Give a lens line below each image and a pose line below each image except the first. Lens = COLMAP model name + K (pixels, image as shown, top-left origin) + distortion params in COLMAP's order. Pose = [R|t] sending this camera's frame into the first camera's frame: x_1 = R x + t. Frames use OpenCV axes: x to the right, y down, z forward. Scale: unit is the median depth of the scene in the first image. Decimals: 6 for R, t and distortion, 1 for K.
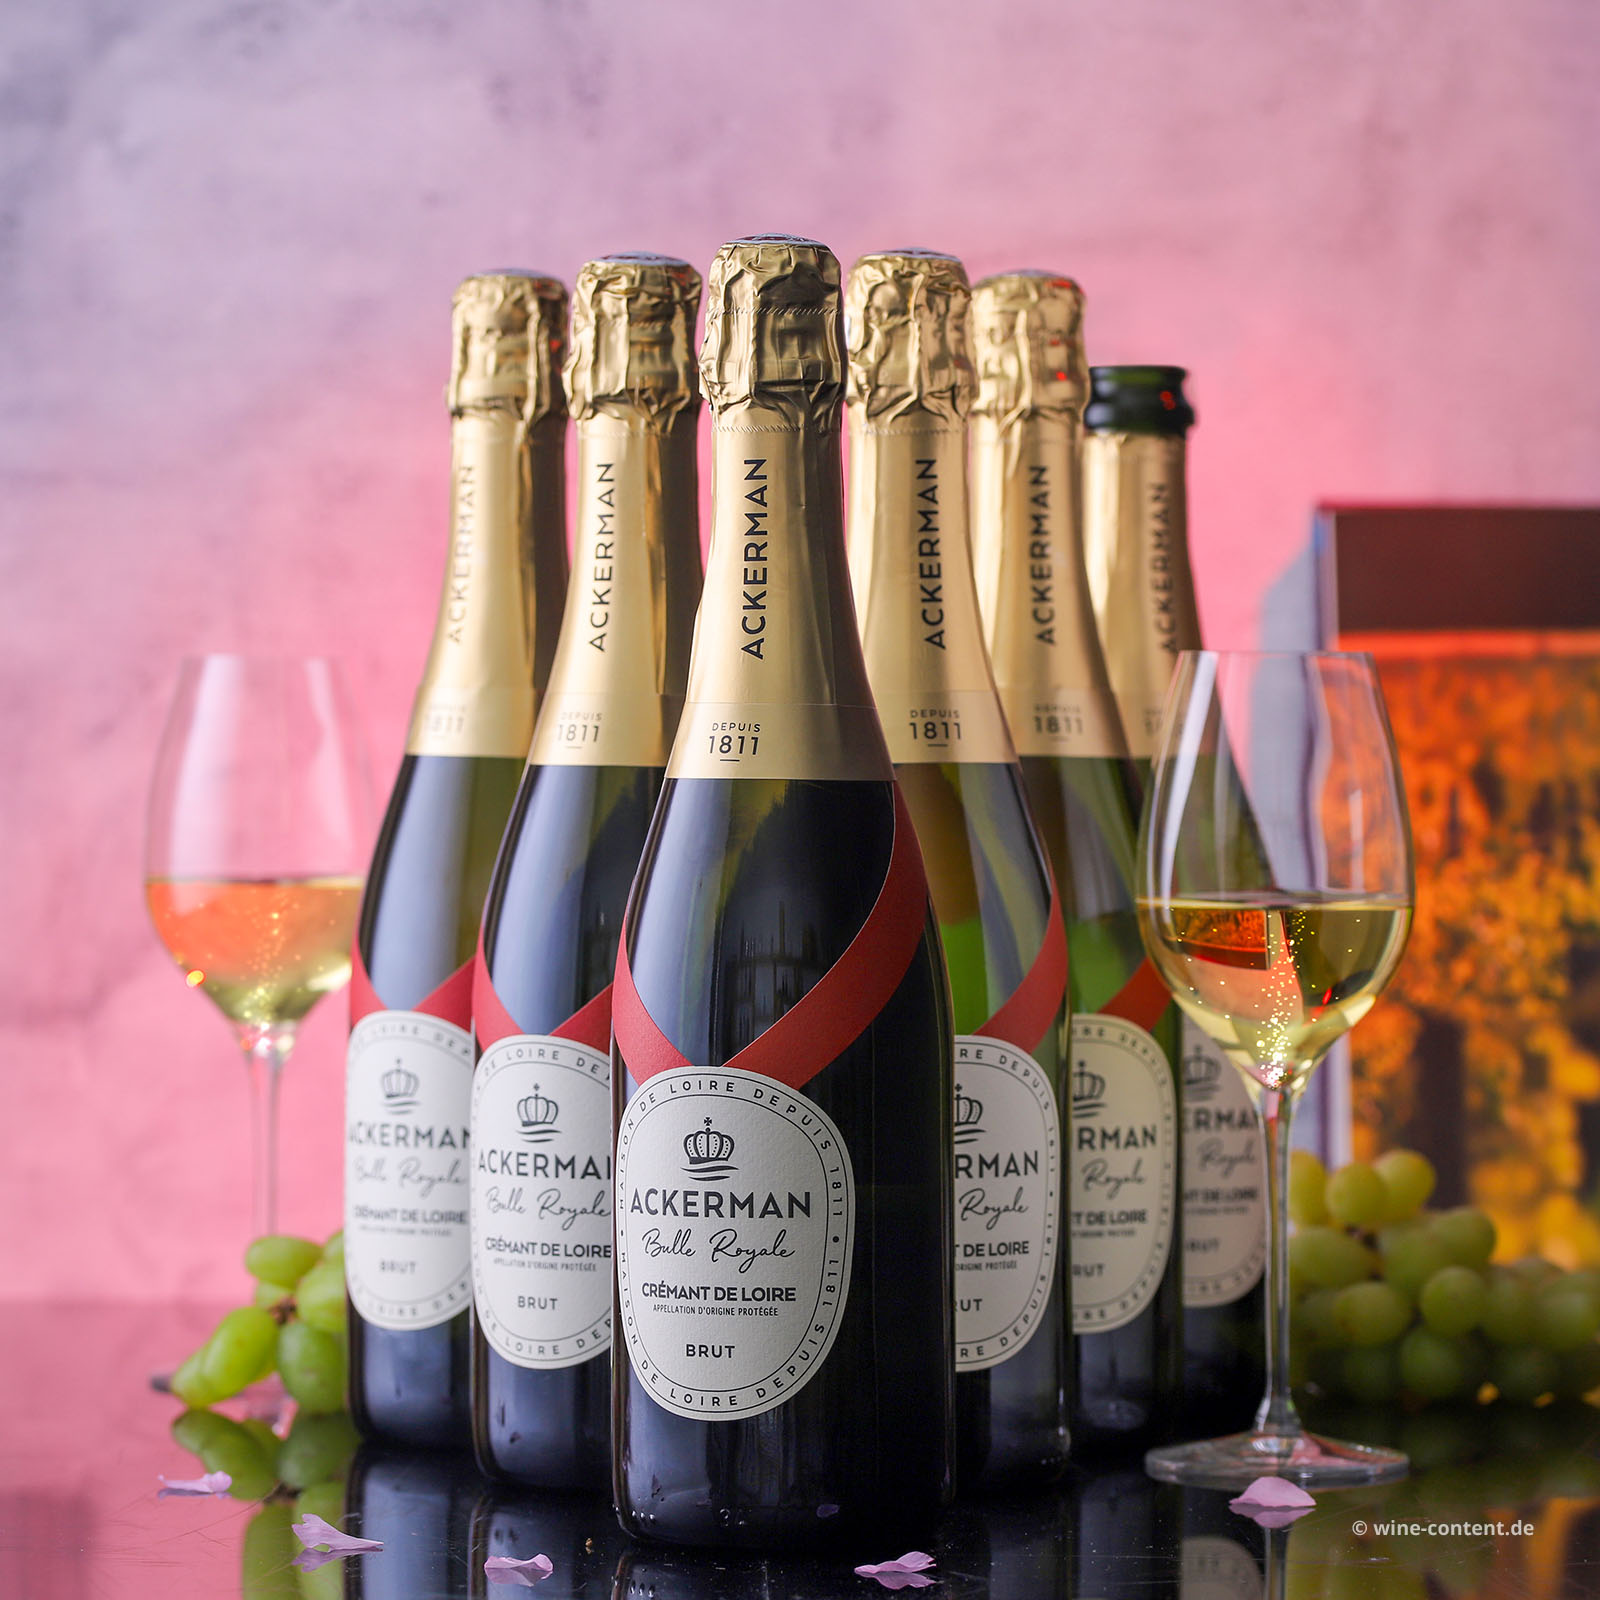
lens RADIAL K [[9105.6, 0, 800.0], [0, 9105.6, 800.2], [0, 0, 1]] dist [0.148646, 0.000000]
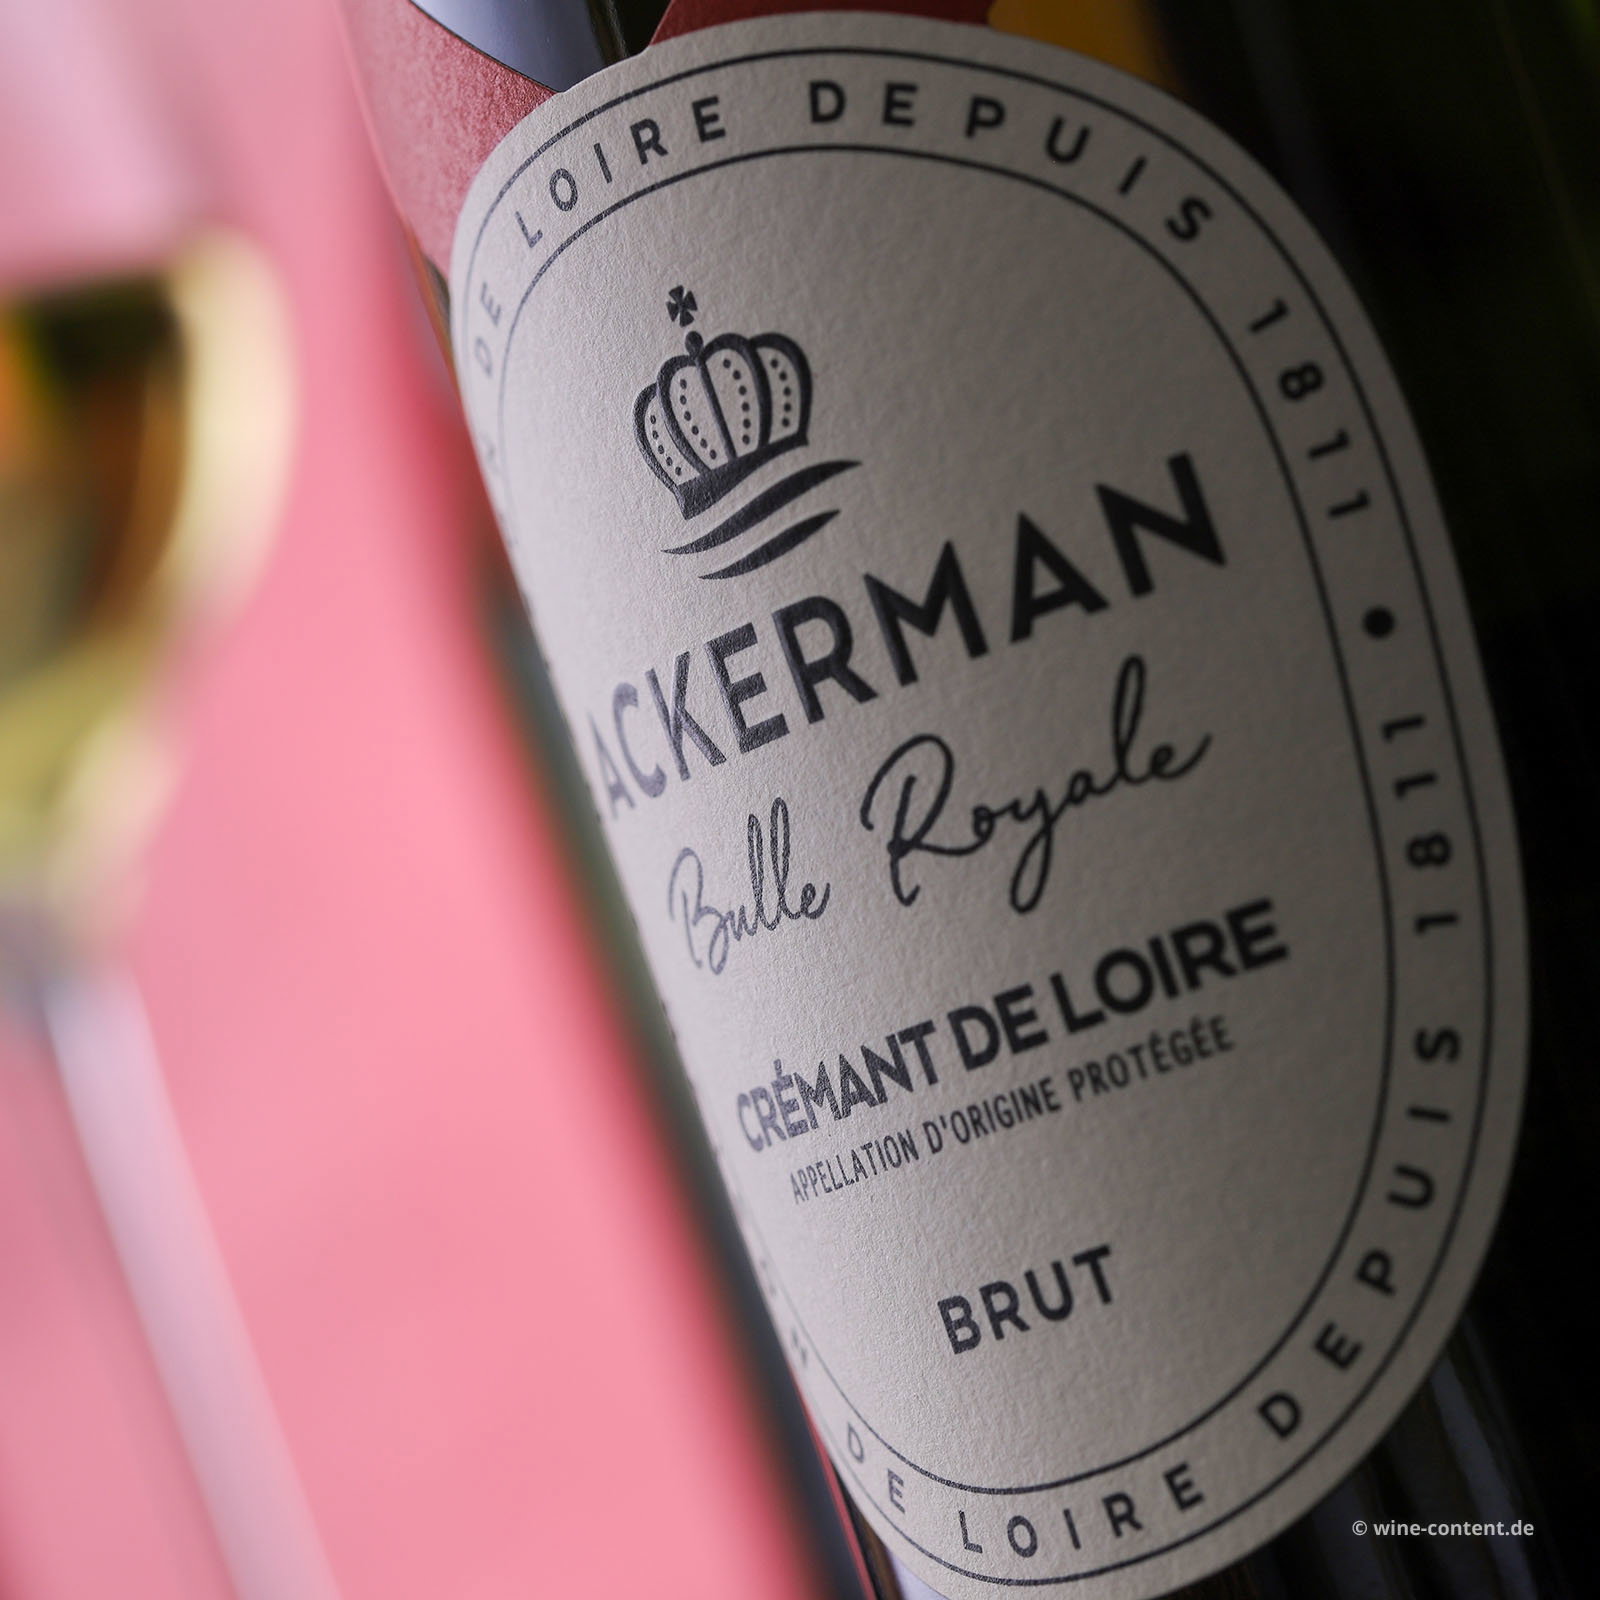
lens RADIAL K [[9105.6, 0, 800.0], [0, 9105.6, 799.1], [0, 0, 1]] dist [0.148646, 0.000000]
pose [[0.893537, -0.320713, -0.314220, 0.057426], [0.311174, 0.946848, -0.081540, 0.065265], [0.323669, -0.024918, 0.945842, 0.794318]]
